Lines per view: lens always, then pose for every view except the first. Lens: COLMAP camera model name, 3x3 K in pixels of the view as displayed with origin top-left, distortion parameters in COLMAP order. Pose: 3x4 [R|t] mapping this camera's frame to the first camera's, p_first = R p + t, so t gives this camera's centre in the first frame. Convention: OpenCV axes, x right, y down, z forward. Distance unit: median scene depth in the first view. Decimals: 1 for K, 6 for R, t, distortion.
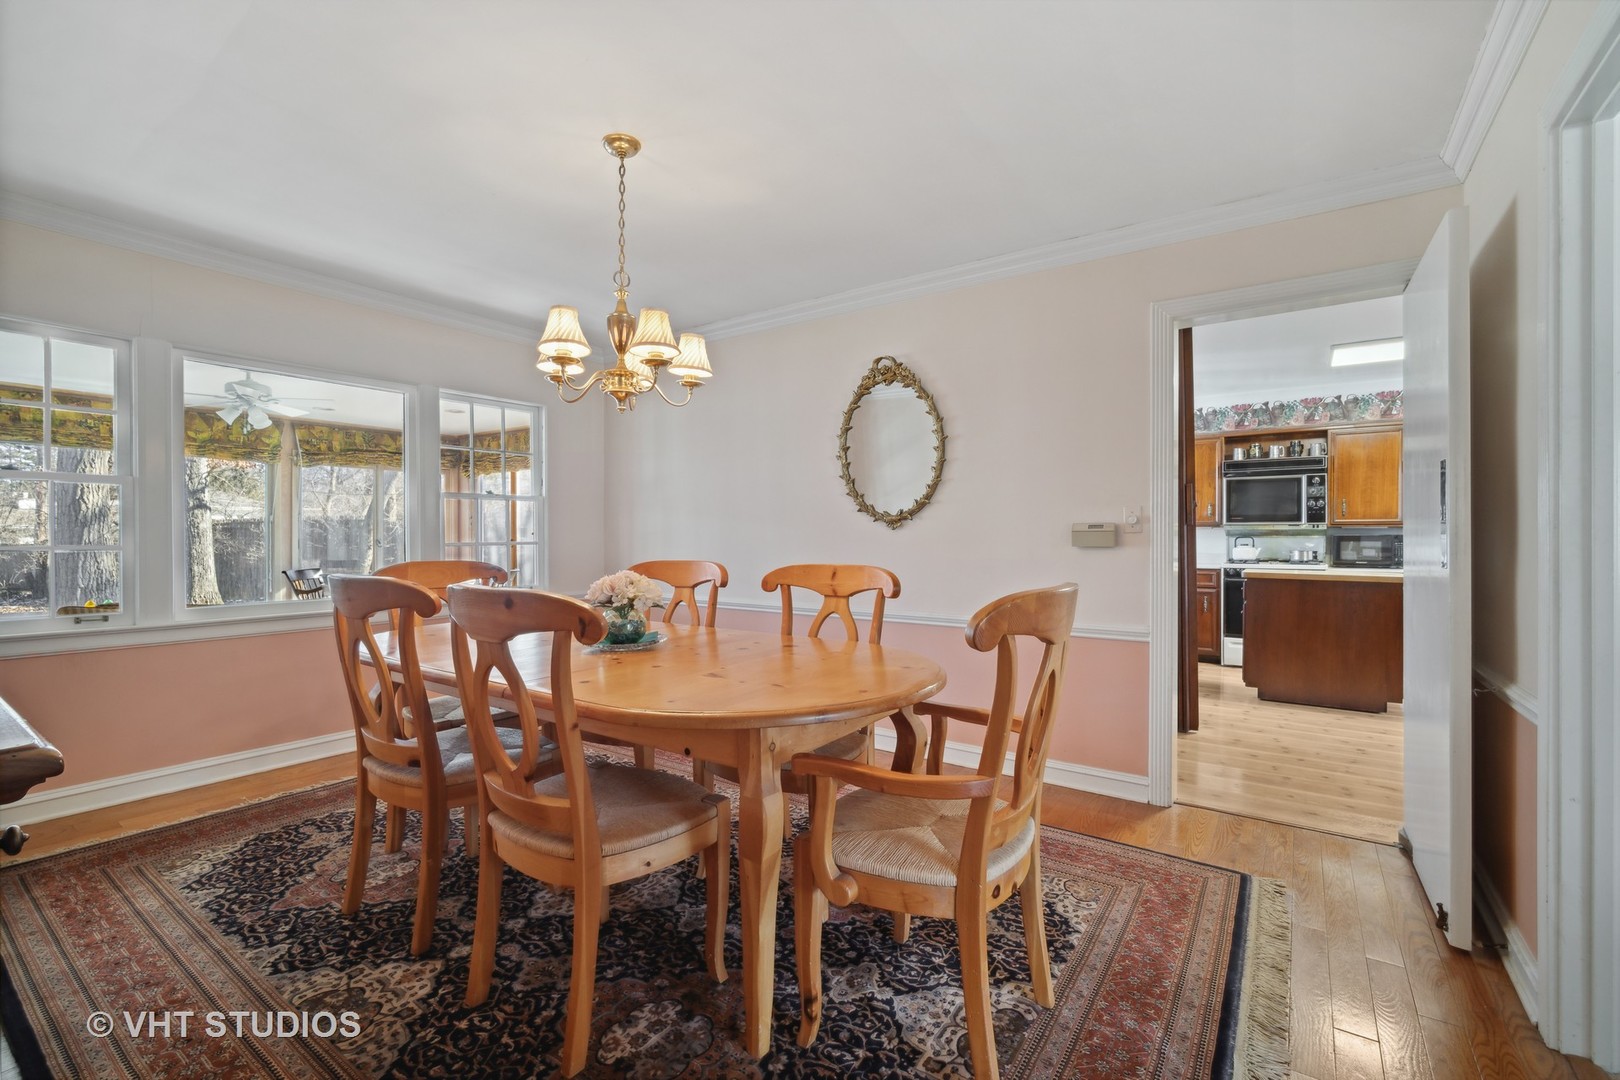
lens RADIAL K [[701.5, 0, 813.1], [0, 701.5, 539.7], [0, 0, 1]] dist [-0.002745, -0.000411]
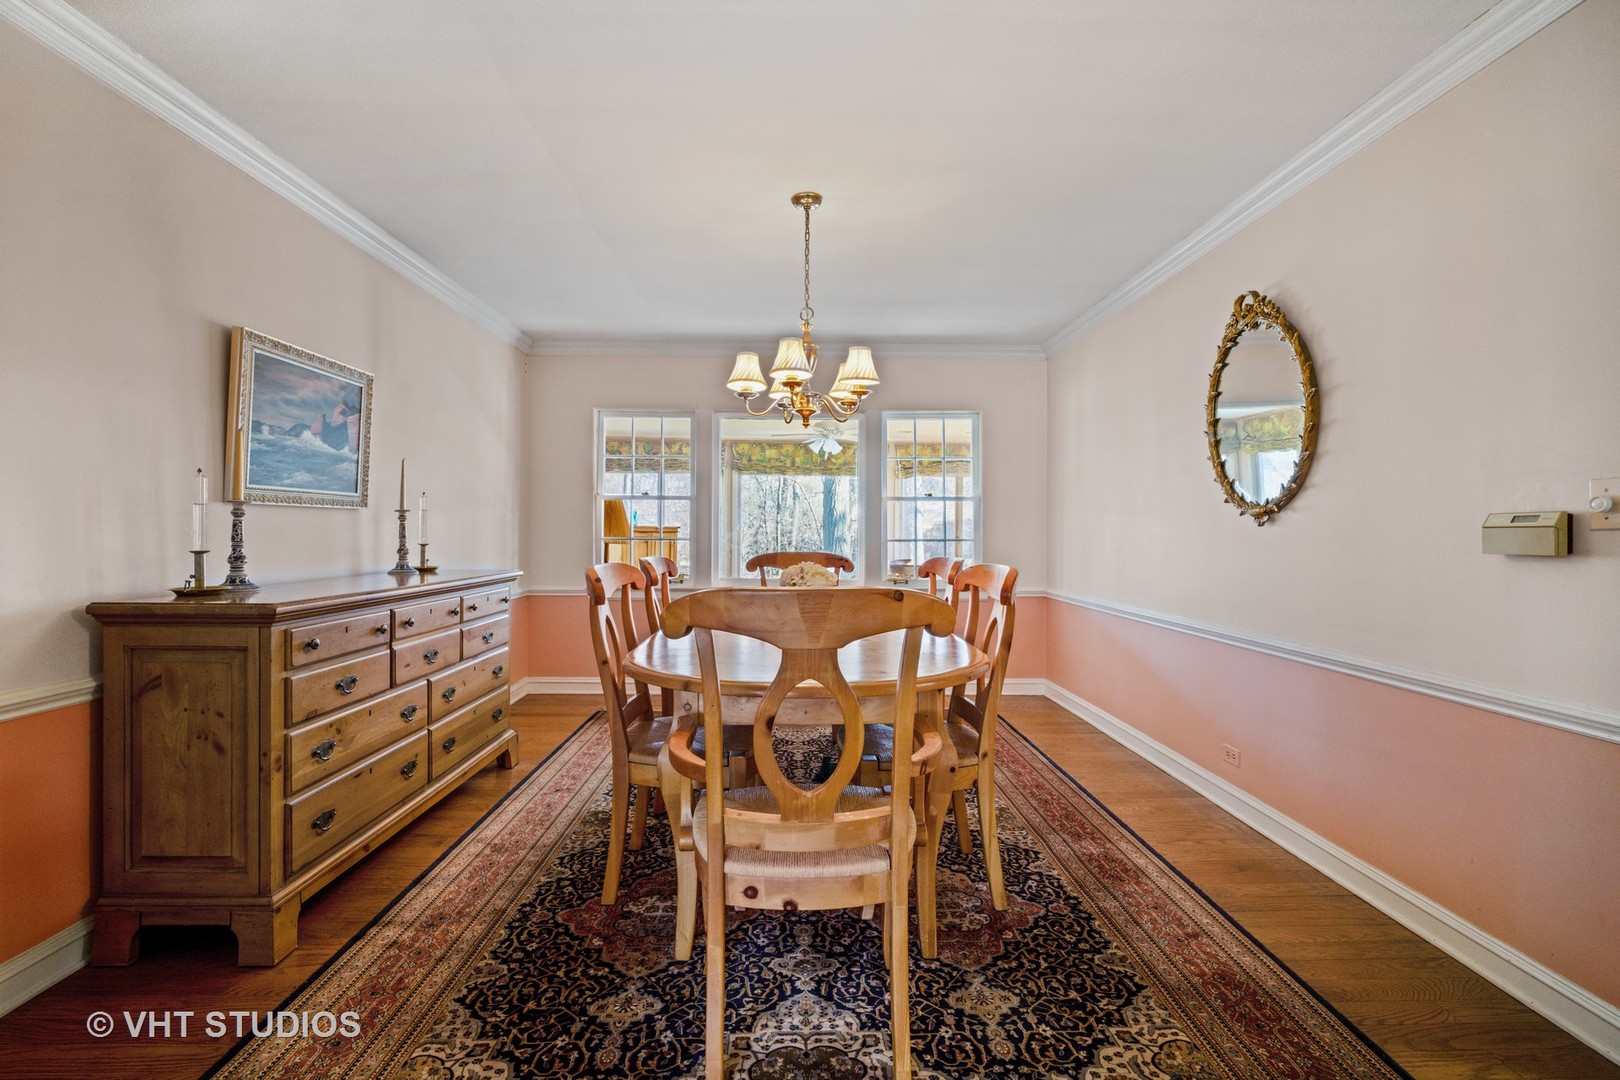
lens RADIAL K [[722.0, 0, 809.9], [0, 722.0, 535.4], [0, 0, 1]] dist [-0.001071, -0.000079]
pose [[0.595309, 0.007634, -0.803460, 0.452681], [-0.011669, 0.999932, 0.000855, -0.000307], [0.803412, 0.008866, 0.595357, 0.184258]]
